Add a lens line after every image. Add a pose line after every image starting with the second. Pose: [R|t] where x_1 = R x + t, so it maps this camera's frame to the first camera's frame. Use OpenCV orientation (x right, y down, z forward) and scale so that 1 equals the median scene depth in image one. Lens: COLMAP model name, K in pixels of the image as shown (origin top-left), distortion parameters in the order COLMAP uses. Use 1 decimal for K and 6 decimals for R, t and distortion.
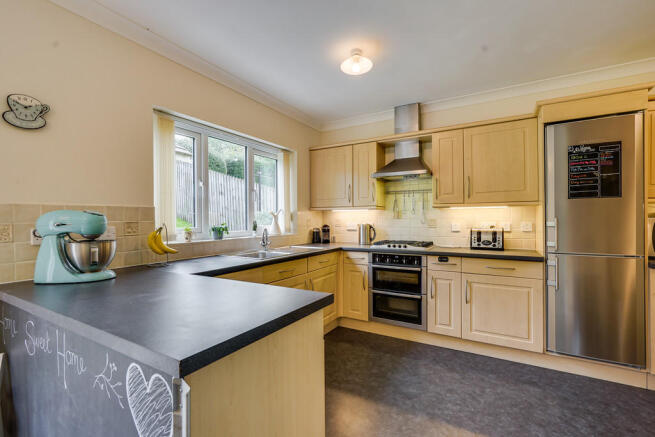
lens RADIAL K [[297.6, 0, 326.7], [0, 297.6, 220.2], [0, 0, 1]] dist [0.001879, 0.001924]
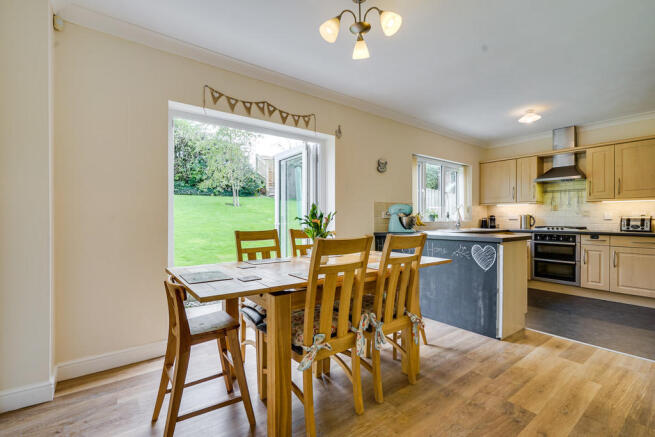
lens RADIAL K [[297.6, 0, 326.1], [0, 297.6, 219.7], [0, 0, 1]] dist [0.001879, 0.001924]
pose [[0.925472, 0.009494, -0.378698, -0.246731], [-0.008633, 0.999955, 0.003973, 0.046249], [0.378718, -0.000407, 0.925512, -0.769579]]
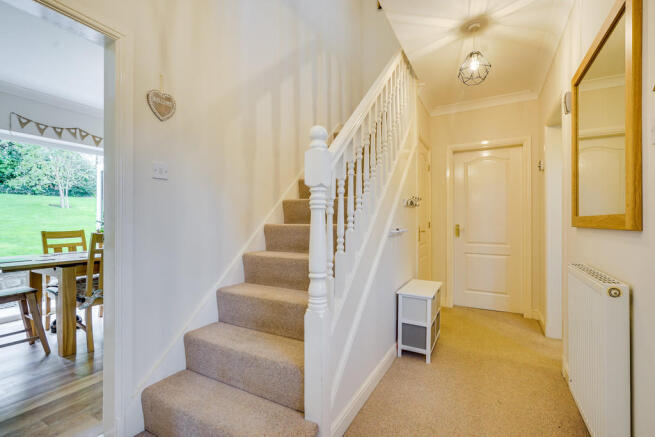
lens RADIAL K [[297.6, 0, 326.9], [0, 297.6, 220.3], [0, 0, 1]] dist [0.001879, 0.001924]
pose [[0.999713, 0.008617, 0.022372, 0.183949], [-0.008494, 0.999948, -0.005596, 0.041104], [-0.022419, 0.005405, 0.999734, -1.175017]]
